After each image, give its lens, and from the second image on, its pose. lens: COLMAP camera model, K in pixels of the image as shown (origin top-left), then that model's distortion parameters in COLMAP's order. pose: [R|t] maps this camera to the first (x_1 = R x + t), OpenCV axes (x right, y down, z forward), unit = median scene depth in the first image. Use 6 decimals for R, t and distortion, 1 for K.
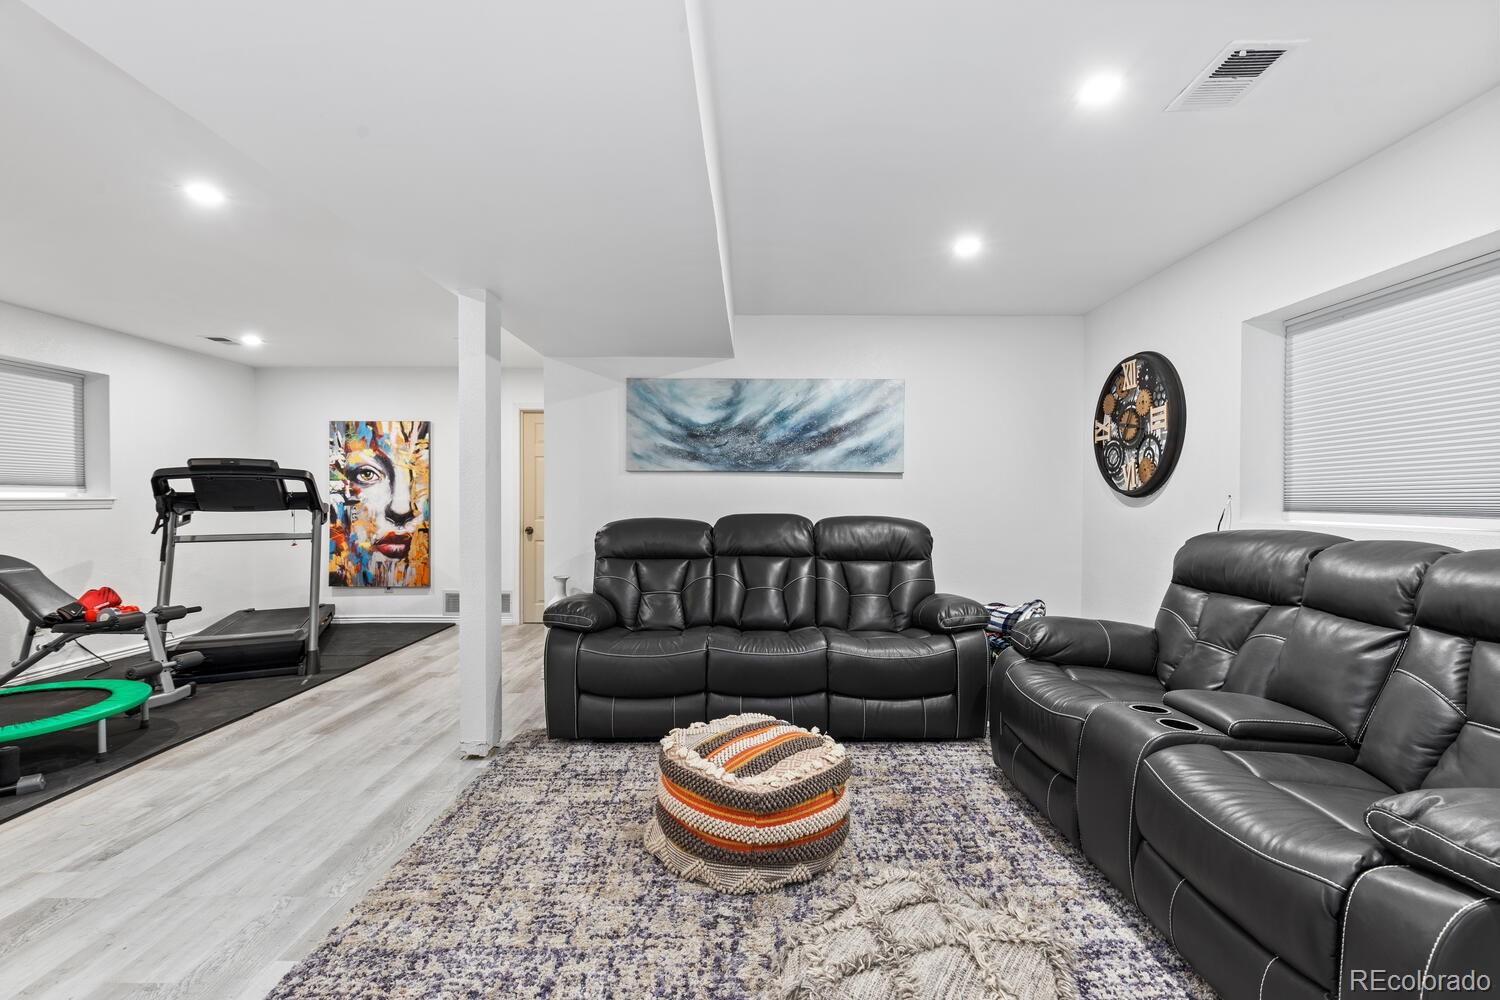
lens RADIAL K [[669.3, 0, 751.0], [0, 669.3, 505.4], [0, 0, 1]] dist [0.005158, -0.001861]
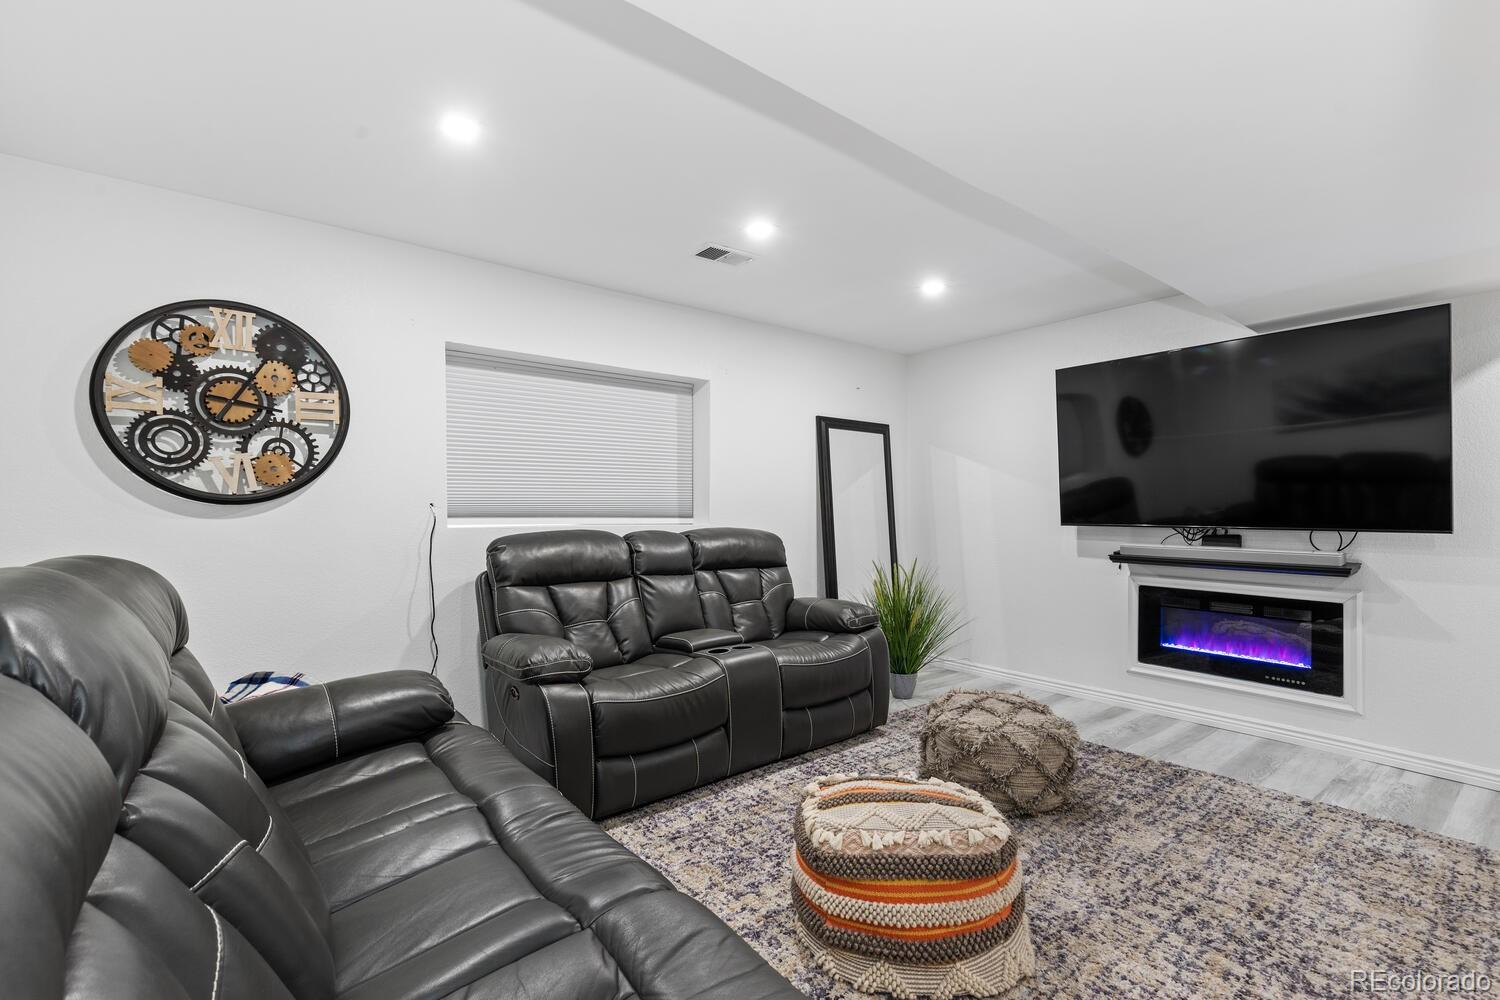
lens RADIAL K [[669.3, 0, 750.4], [0, 669.3, 496.6], [0, 0, 1]] dist [0.005158, -0.001861]
pose [[-0.632535, 0.008212, 0.774488, -0.317914], [0.002062, 0.999958, -0.008918, -0.012160], [-0.774529, -0.004044, -0.632525, 1.010615]]
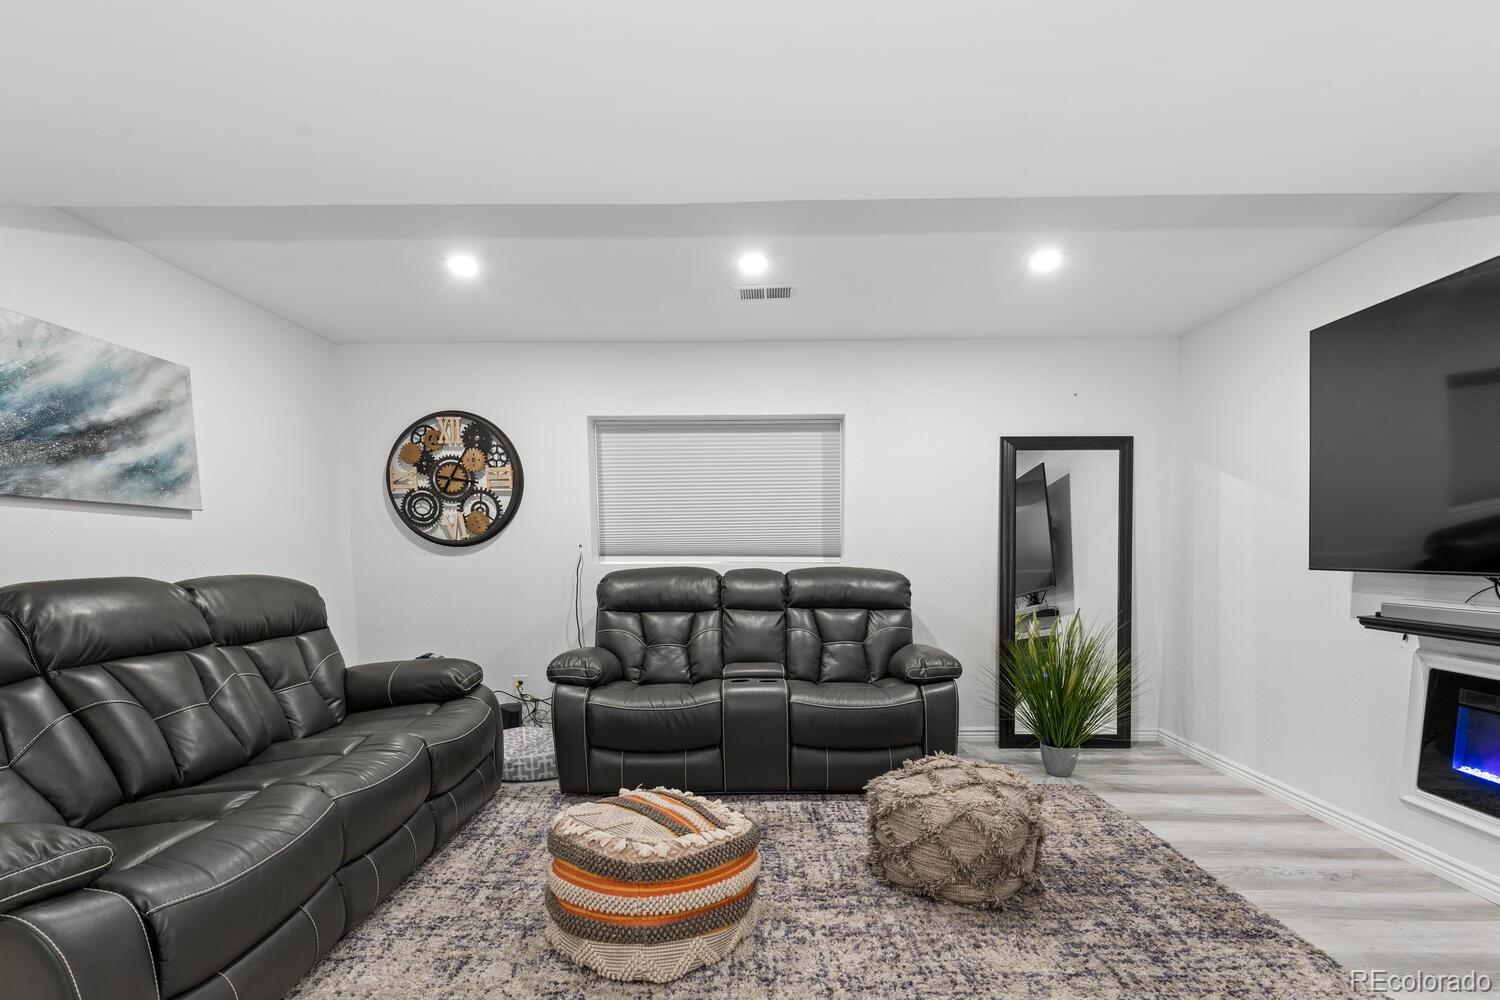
lens RADIAL K [[701.7, 0, 752.6], [0, 701.7, 611.6], [0, 0, 1]] dist [-0.003241, -0.001662]
pose [[-0.008602, -0.095521, 0.995390, -0.558468], [0.011892, 0.995347, 0.095620, -0.009800], [-0.999892, 0.012660, -0.007426, 0.527573]]
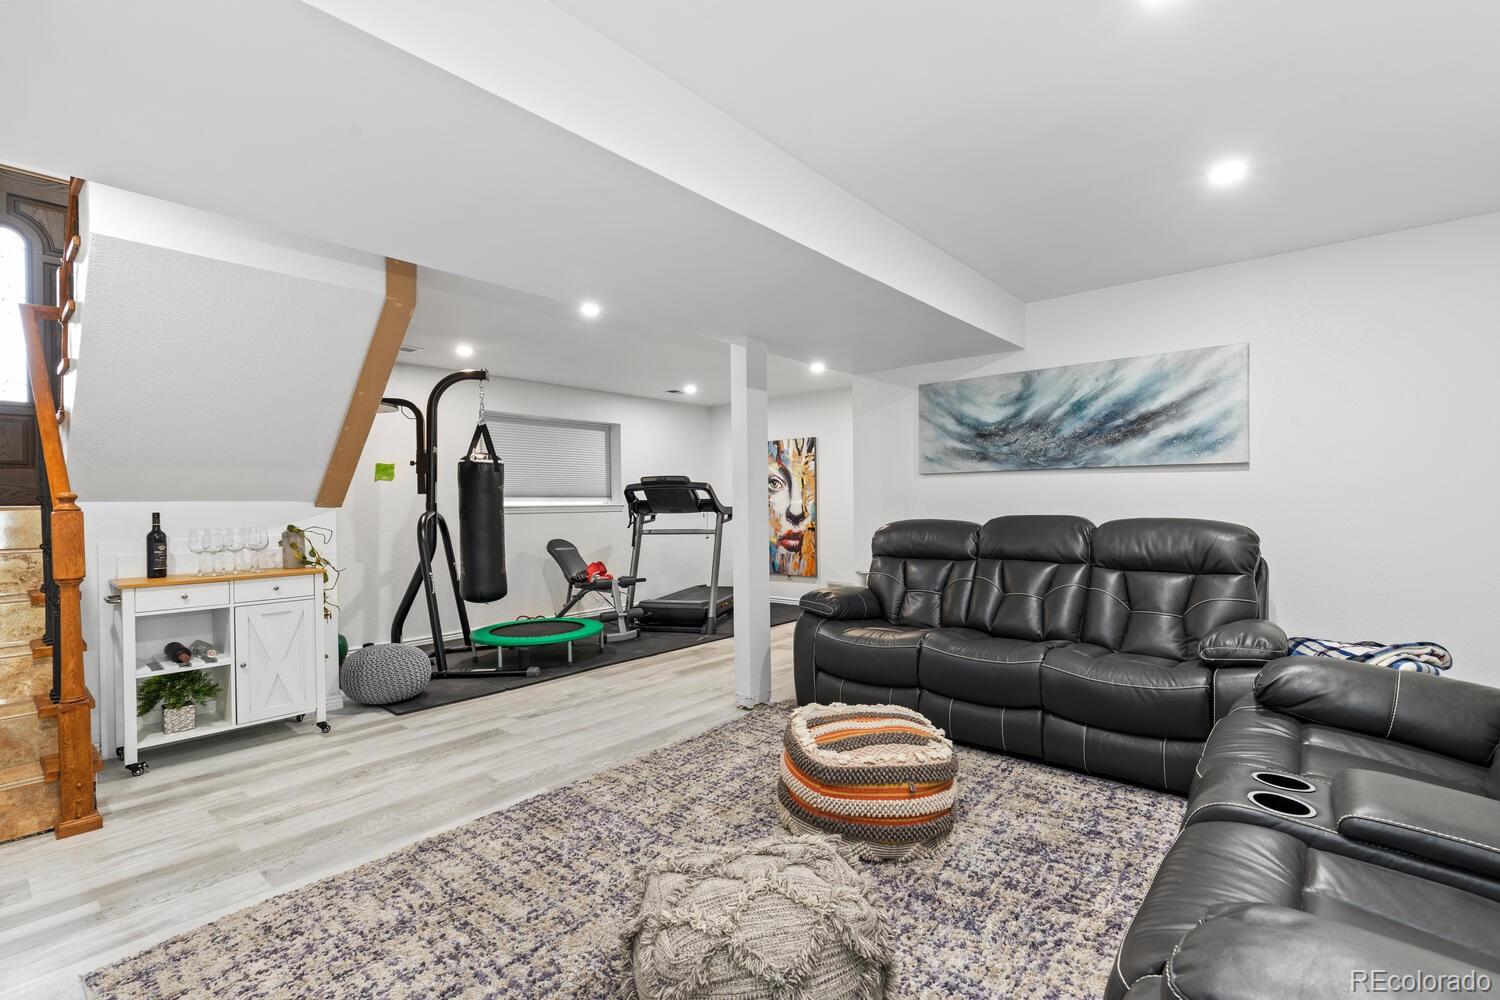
lens RADIAL K [[669.3, 0, 745.3], [0, 669.3, 506.1], [0, 0, 1]] dist [0.005158, -0.001861]
pose [[0.762128, -0.007705, -0.647380, 0.332026], [0.006305, 0.999970, -0.004478, 0.001707], [0.647395, -0.000669, 0.762154, 0.034430]]
